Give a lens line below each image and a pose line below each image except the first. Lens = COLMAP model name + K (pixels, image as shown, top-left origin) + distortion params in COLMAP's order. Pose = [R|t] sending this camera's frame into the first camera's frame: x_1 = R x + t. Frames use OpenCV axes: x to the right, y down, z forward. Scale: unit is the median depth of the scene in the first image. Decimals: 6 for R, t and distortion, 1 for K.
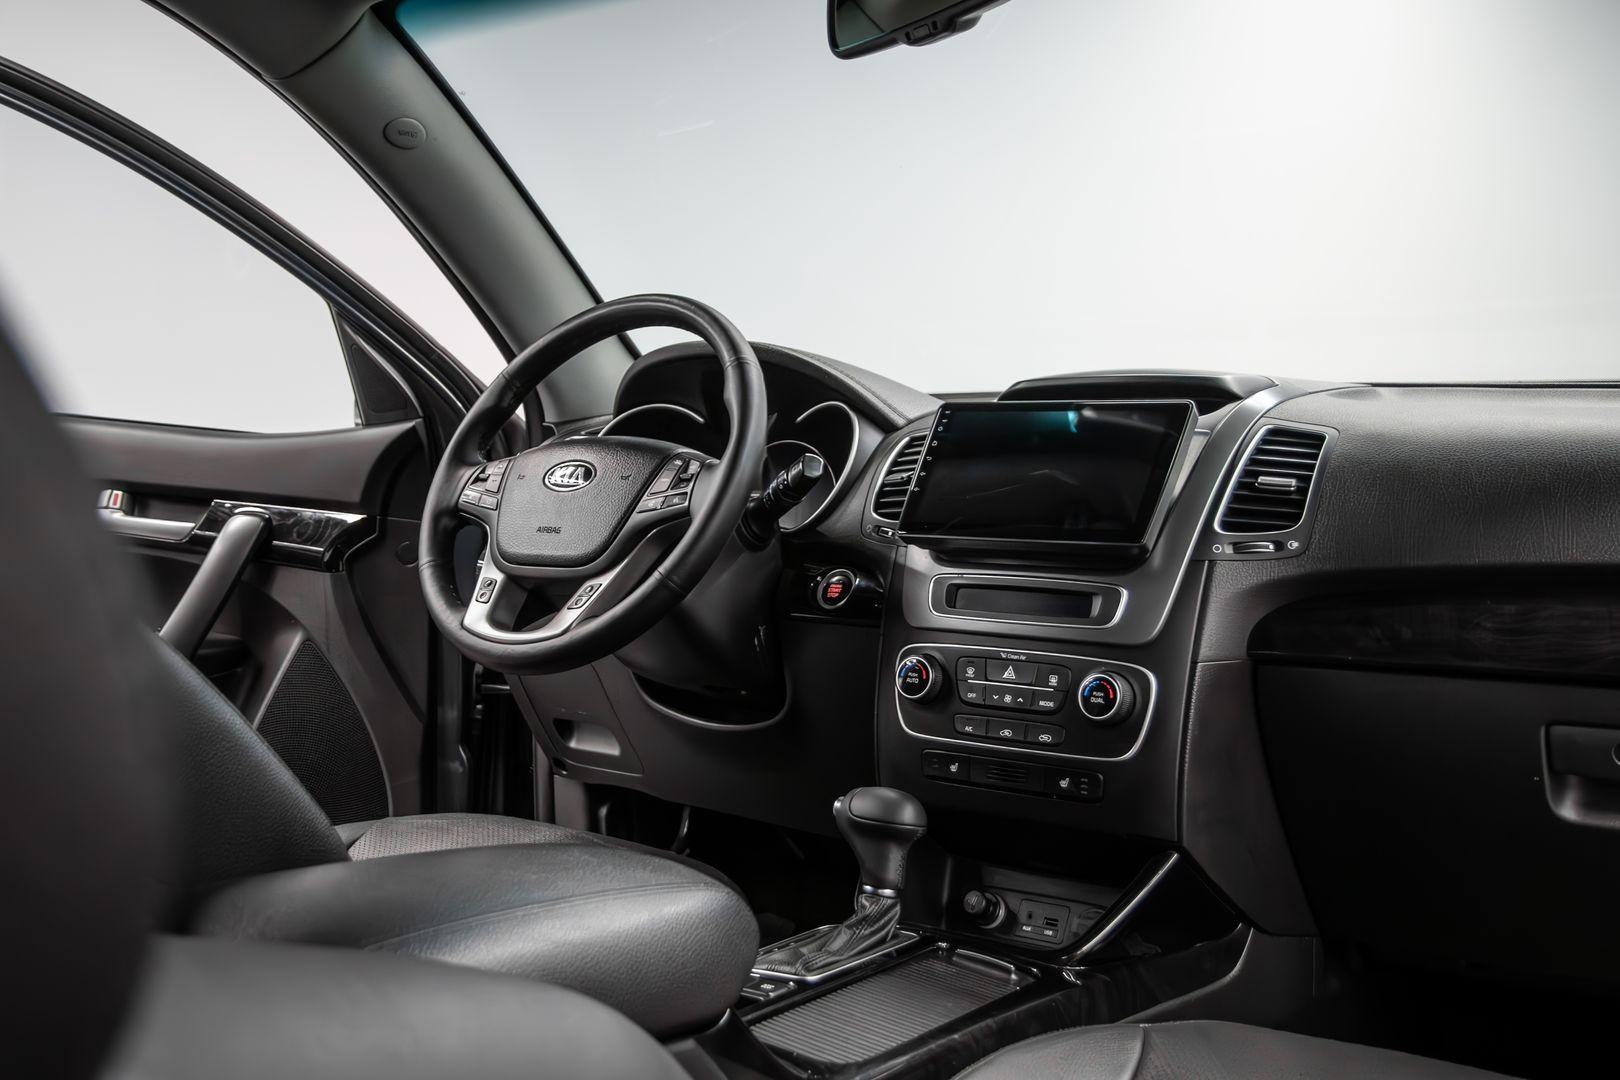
lens RADIAL K [[1681.2, 0, 810.0], [0, 1681.2, 540.0], [0, 0, 1]] dist [-0.013796, 0.005481]
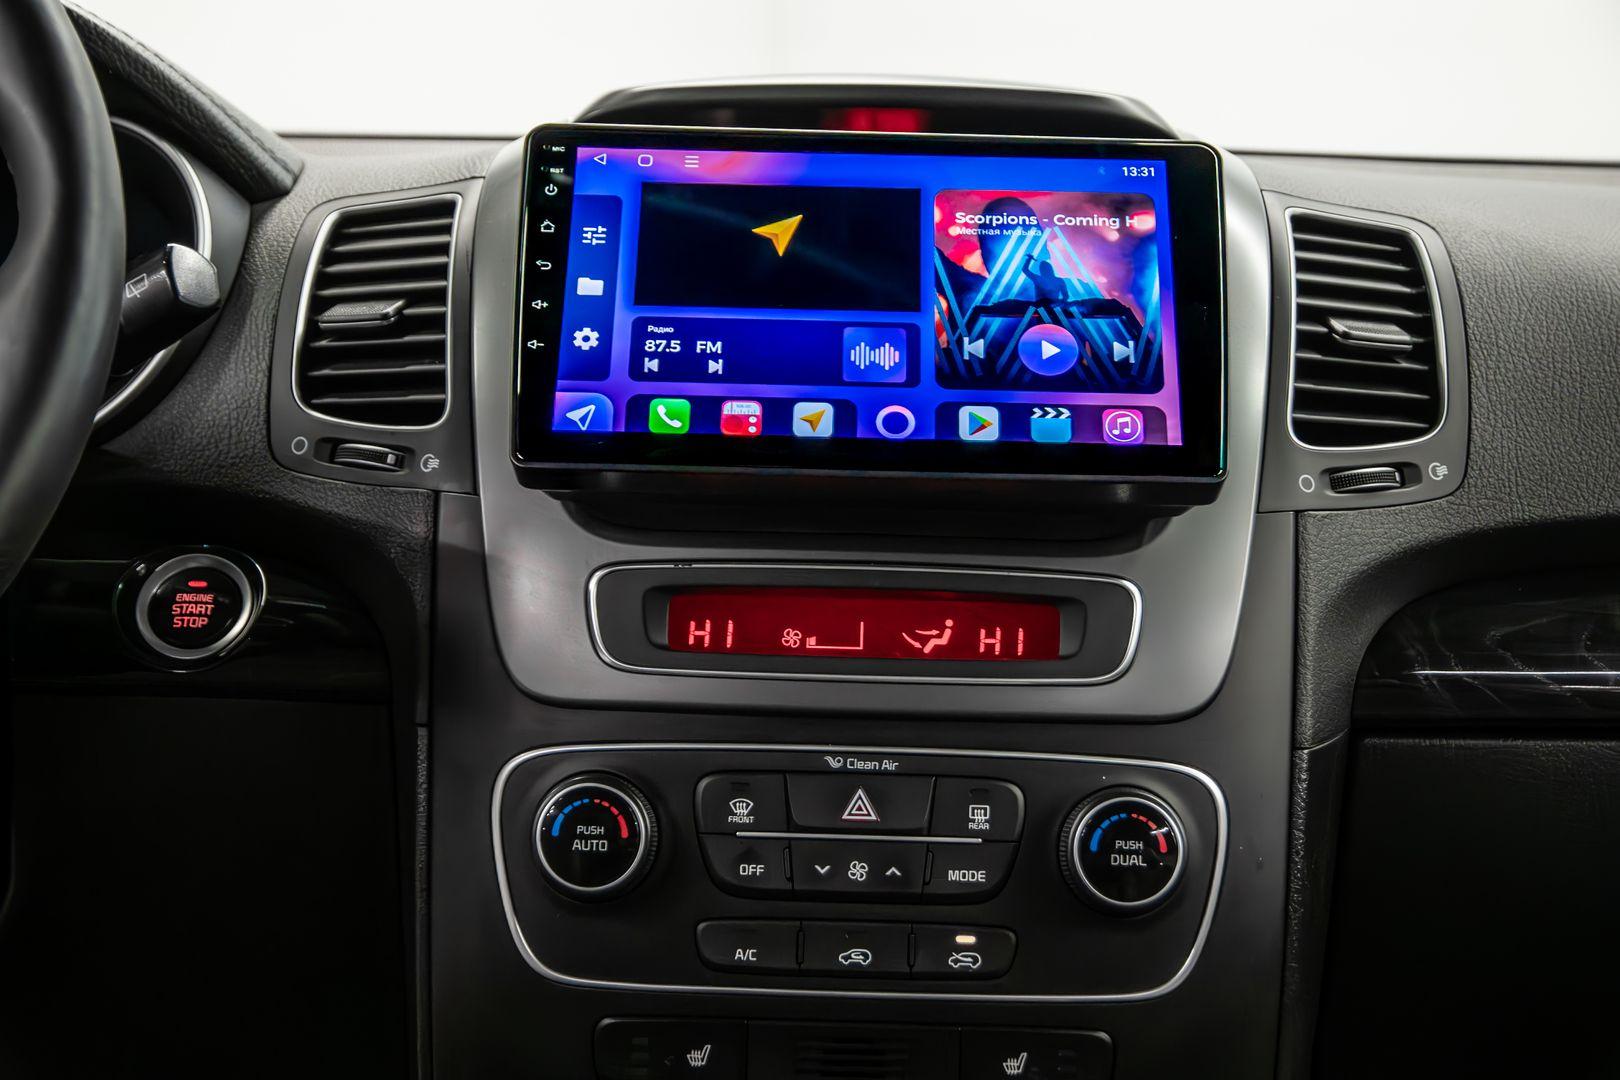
lens RADIAL K [[2453.7, 0, 810.0], [0, 2453.7, 540.0], [0, 0, 1]] dist [0.042291, 0.076806]
pose [[0.803651, -0.038256, 0.593870, -0.230612], [0.012998, 0.998822, 0.046753, -0.011326], [-0.594959, -0.029854, 0.803202, 0.531050]]
